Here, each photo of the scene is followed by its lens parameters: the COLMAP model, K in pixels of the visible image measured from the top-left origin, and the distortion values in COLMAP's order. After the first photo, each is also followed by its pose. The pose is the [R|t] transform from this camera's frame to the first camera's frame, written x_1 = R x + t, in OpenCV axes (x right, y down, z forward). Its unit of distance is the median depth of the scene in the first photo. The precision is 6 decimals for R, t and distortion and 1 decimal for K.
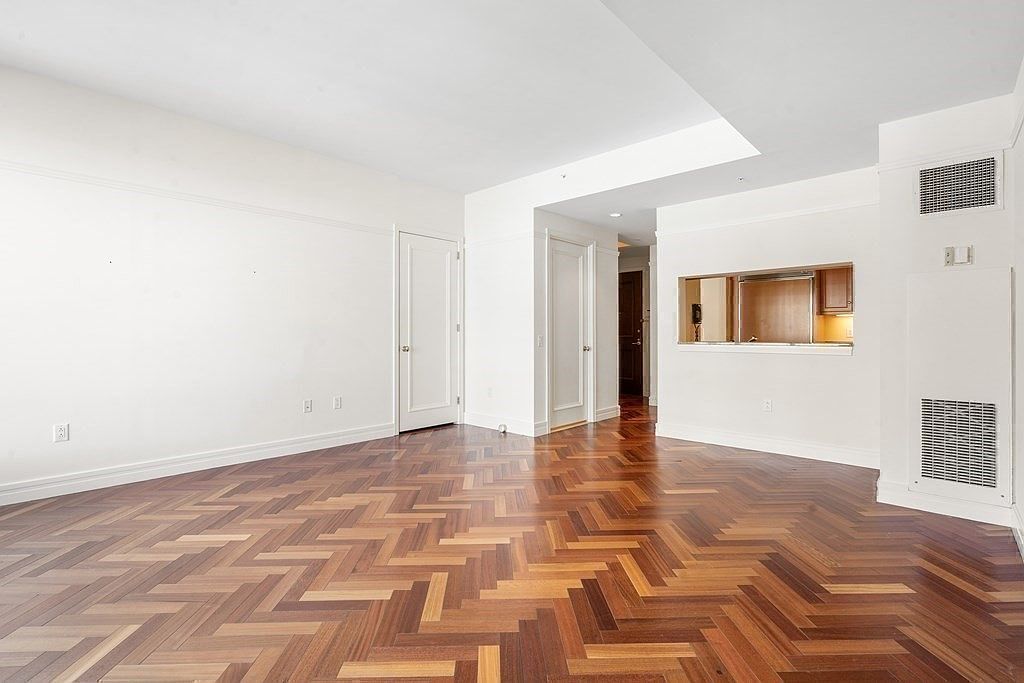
lens RADIAL K [[461.6, 0, 512.0], [0, 461.6, 341.5], [0, 0, 1]] dist [-0.000156, 0.000367]
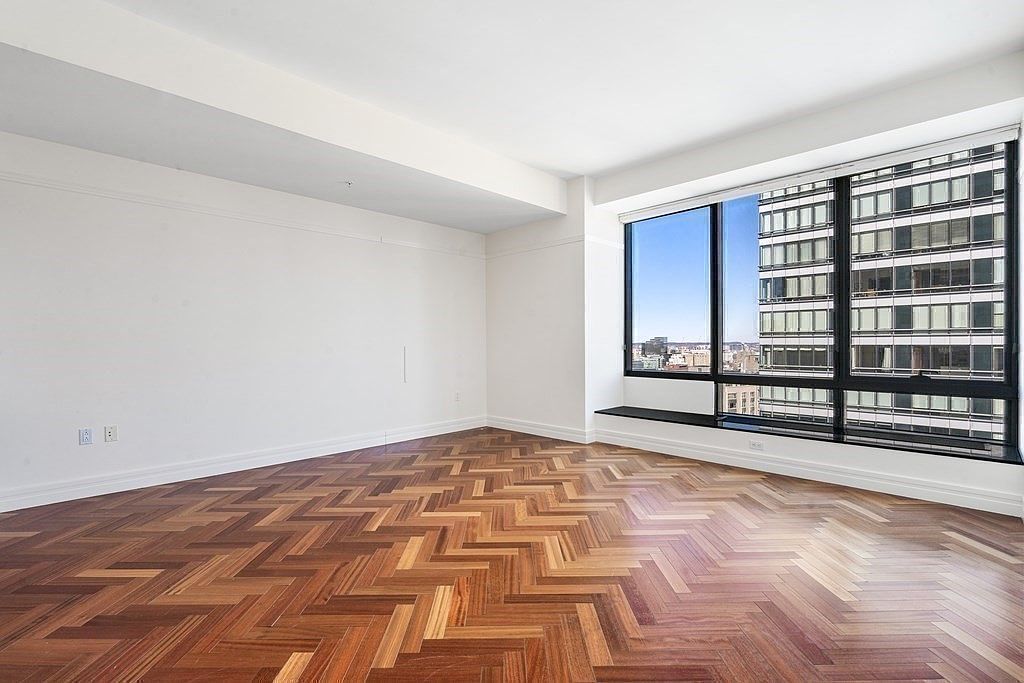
lens RADIAL K [[513.3, 0, 509.5], [0, 513.3, 343.5], [0, 0, 1]] dist [0.002675, 0.000277]
pose [[-0.998874, 0.005246, 0.047152, -0.322466], [0.005584, 0.999960, 0.007045, -0.015817], [-0.047113, 0.007300, -0.998863, 2.528111]]
